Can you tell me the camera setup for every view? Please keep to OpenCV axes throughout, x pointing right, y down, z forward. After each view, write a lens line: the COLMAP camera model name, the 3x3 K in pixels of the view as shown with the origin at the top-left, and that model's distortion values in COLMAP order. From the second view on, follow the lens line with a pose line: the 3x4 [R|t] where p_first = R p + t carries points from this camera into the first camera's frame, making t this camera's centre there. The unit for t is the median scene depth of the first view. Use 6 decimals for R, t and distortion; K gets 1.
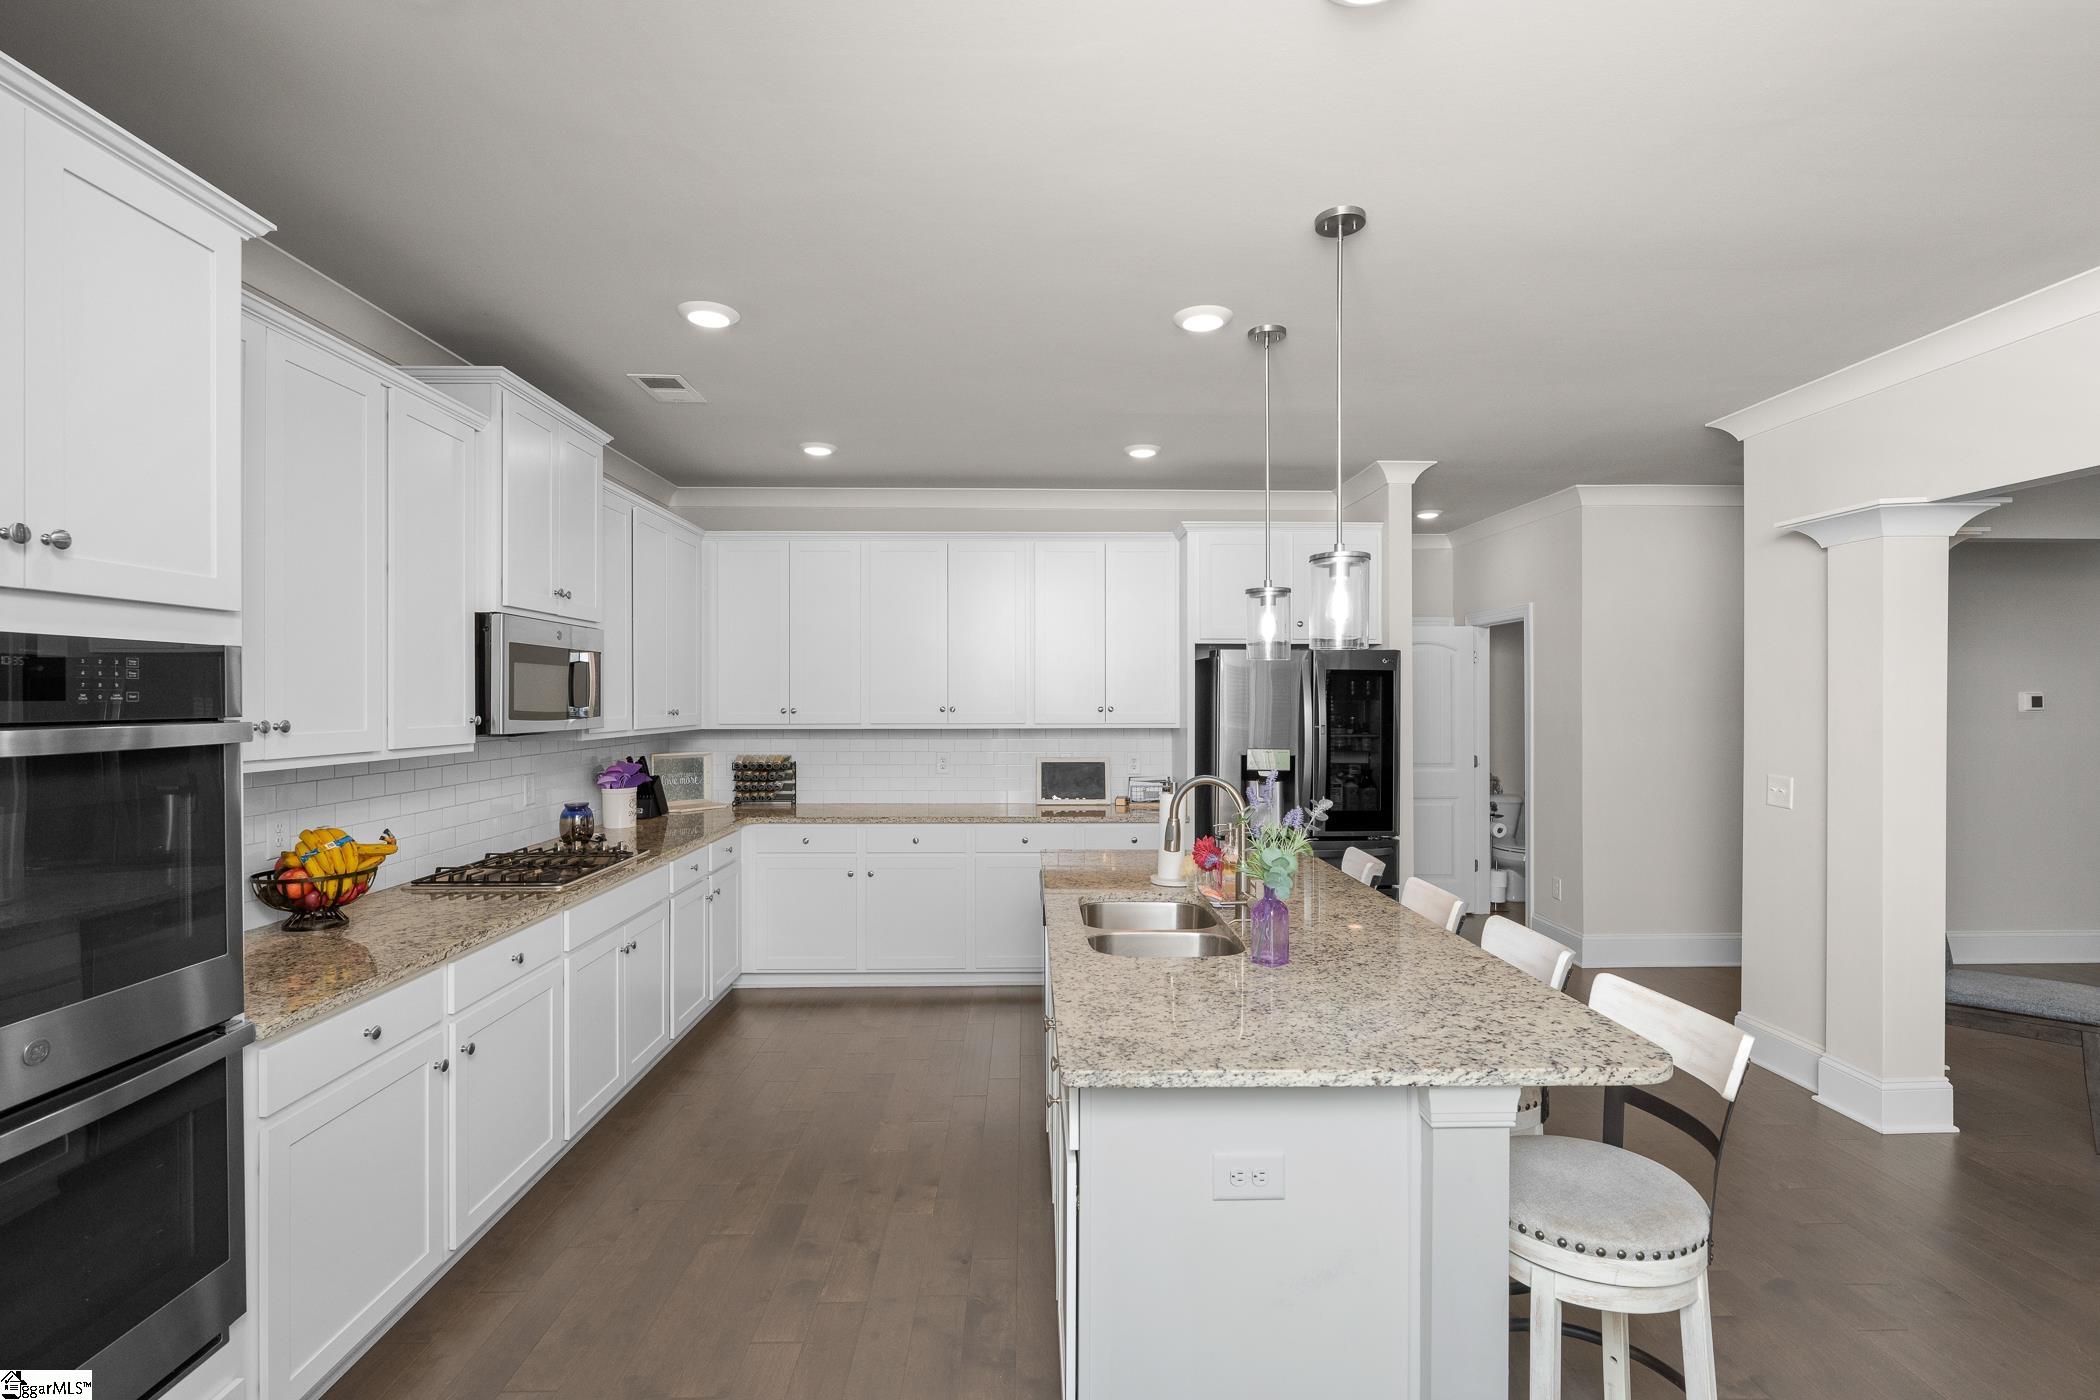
lens RADIAL K [[950.8, 0, 1036.7], [0, 950.8, 695.9], [0, 0, 1]] dist [-0.003495, -0.000019]
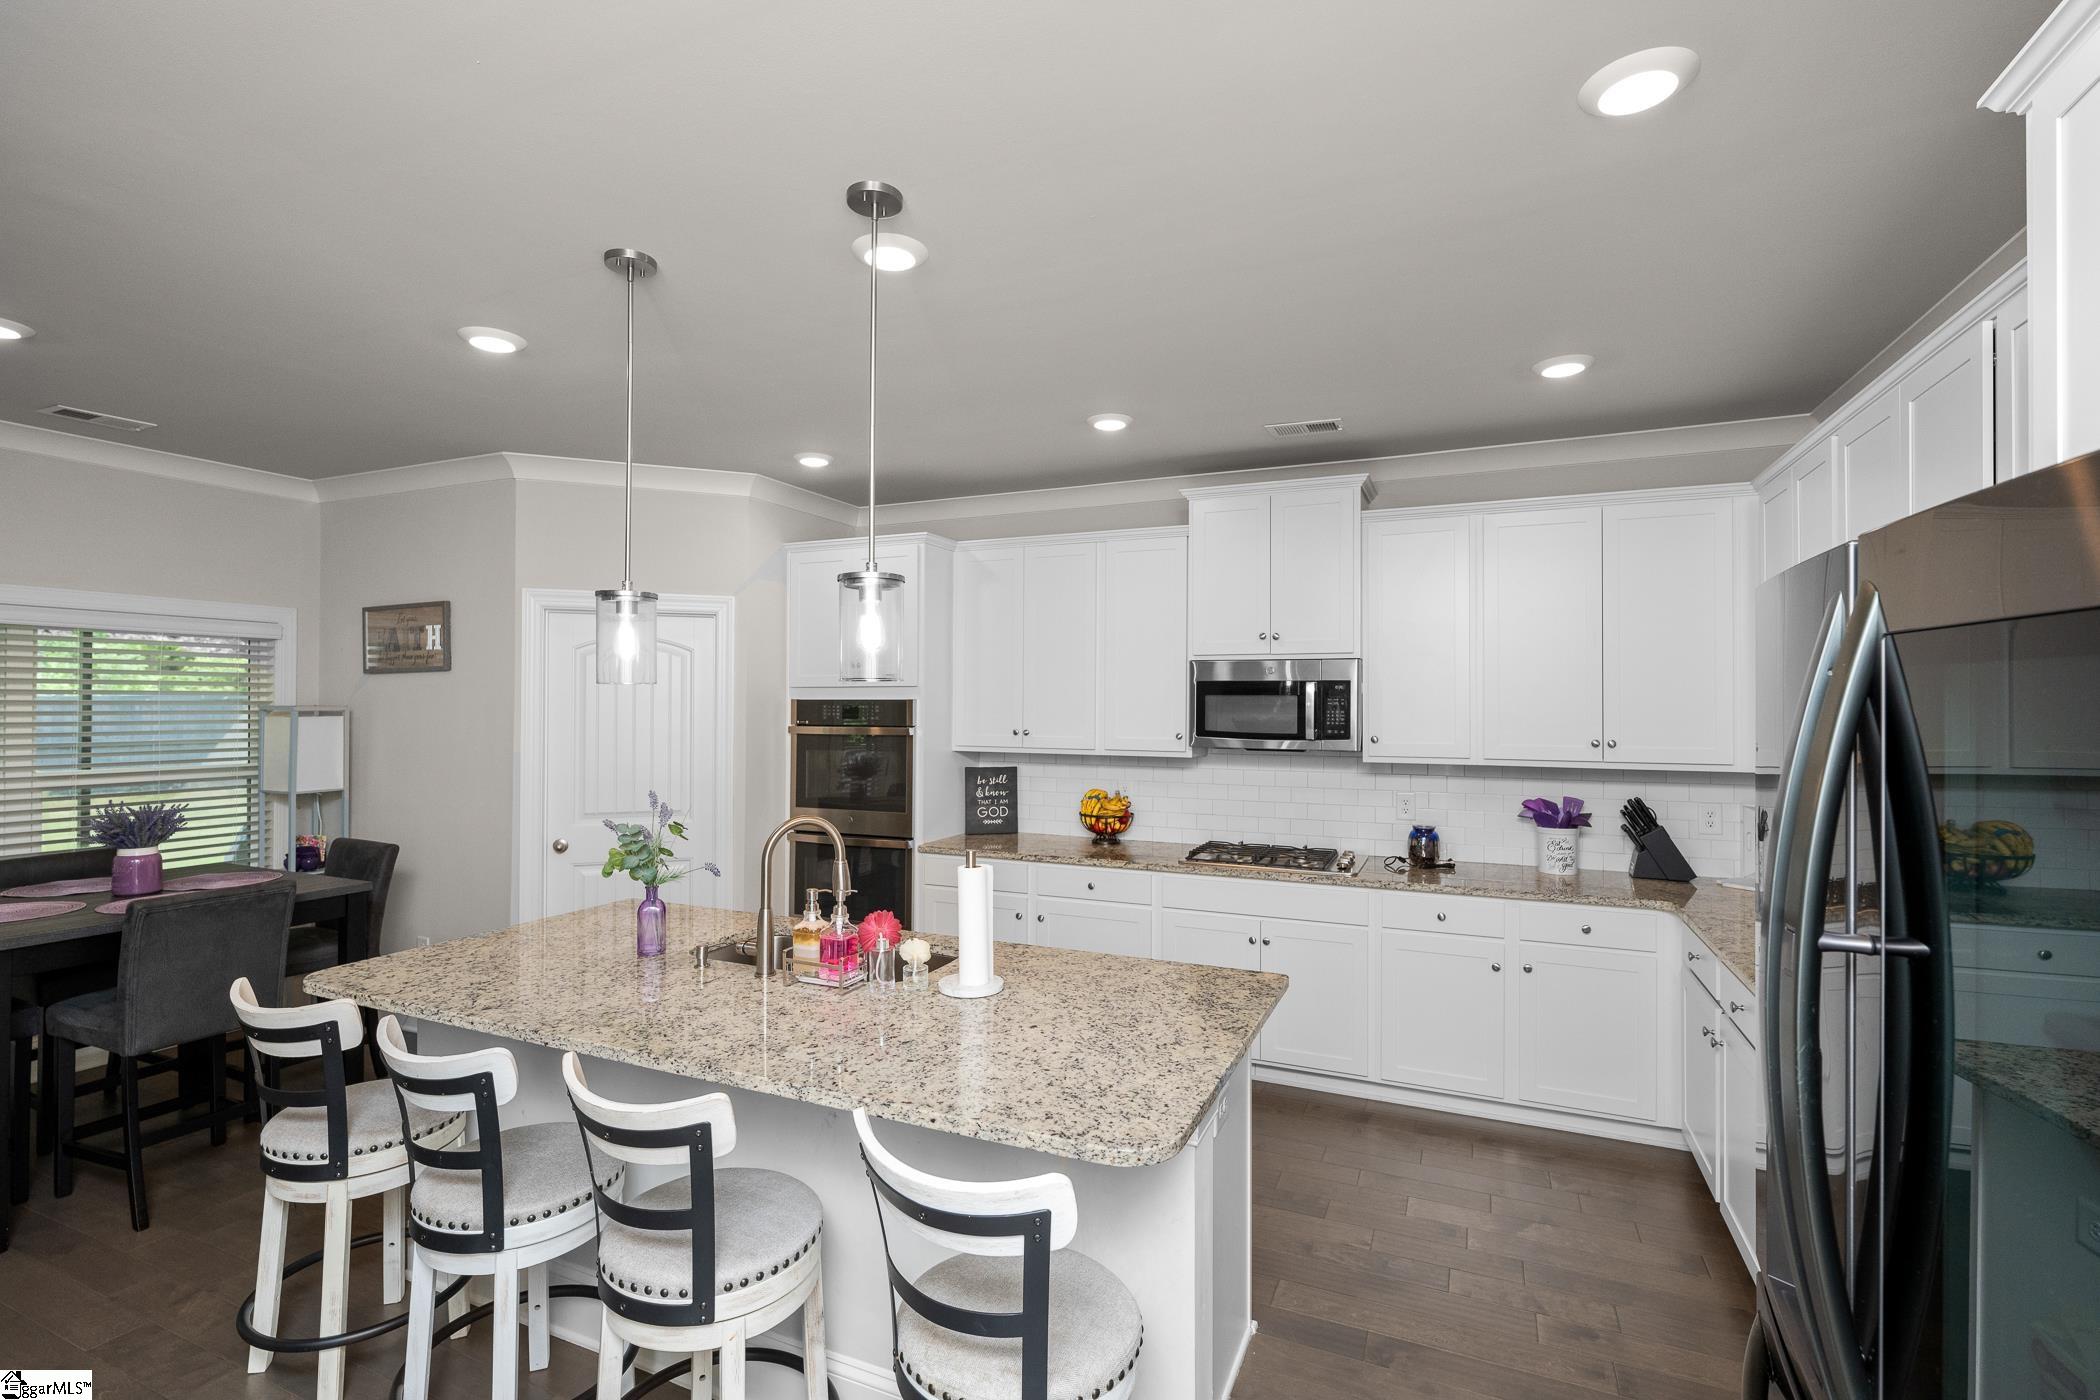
lens RADIAL K [[950.8, 0, 1050.4], [0, 950.8, 683.9], [0, 0, 1]] dist [-0.003495, -0.000019]
pose [[-0.409136, -0.021405, -0.912222, 0.804110], [-0.001771, 0.999742, -0.022664, -0.019545], [0.912472, -0.007657, -0.409069, 1.383995]]
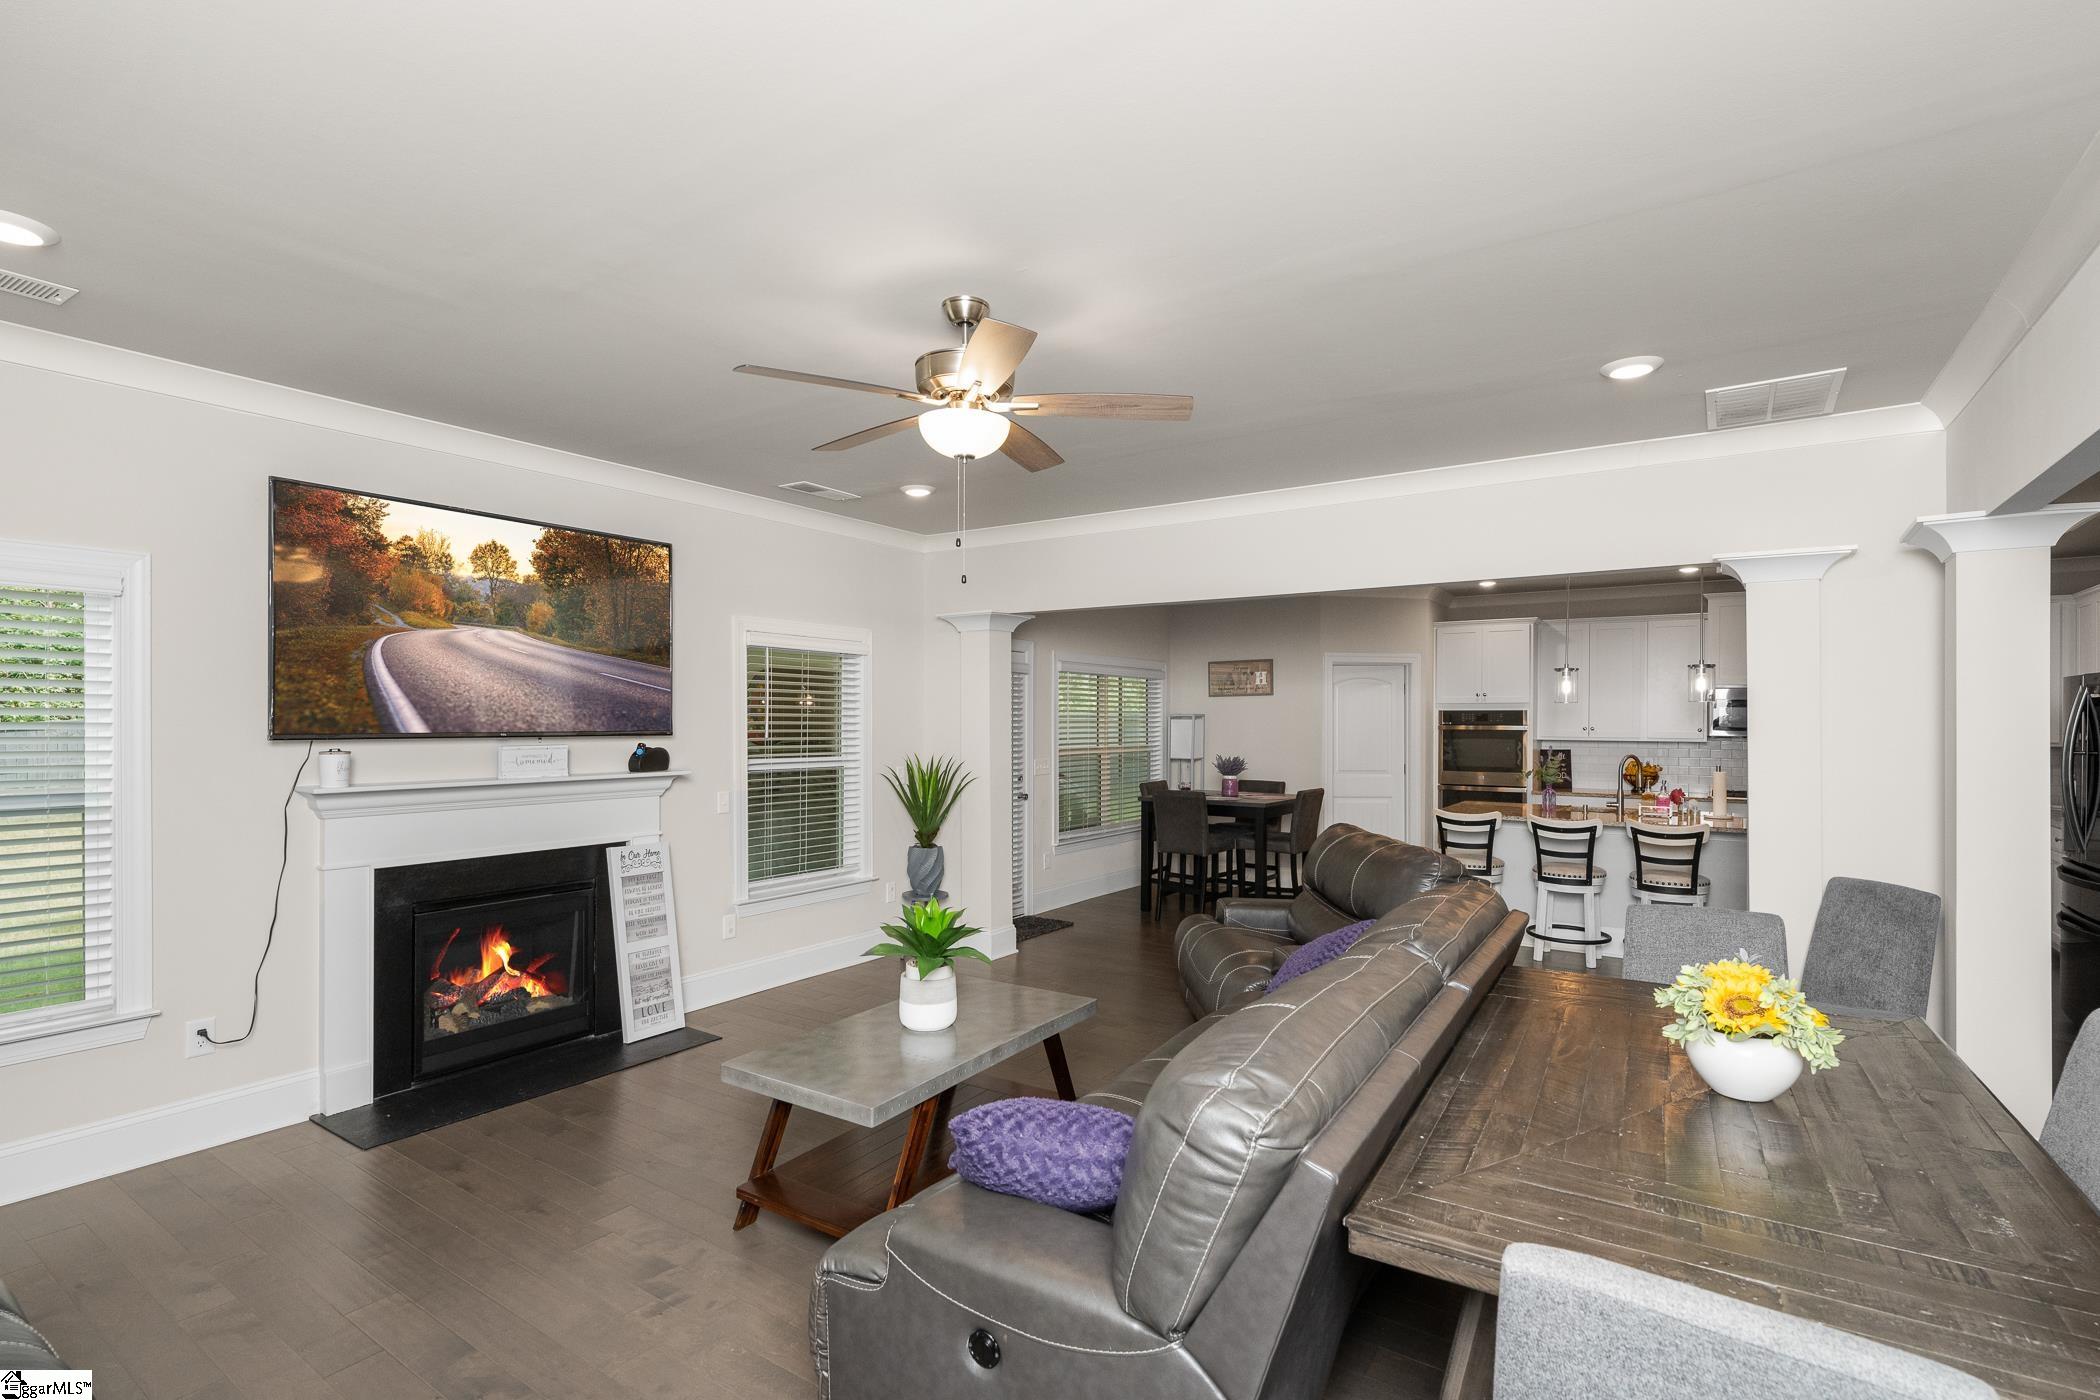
lens RADIAL K [[993.6, 0, 1036.7], [0, 993.6, 728.0], [0, 0, 1]] dist [-0.022782, -0.000874]
pose [[-0.564480, 0.003981, -0.825437, 2.616797], [-0.000517, 0.999986, 0.005176, 0.009024], [0.825446, 0.003349, -0.564471, 1.000999]]
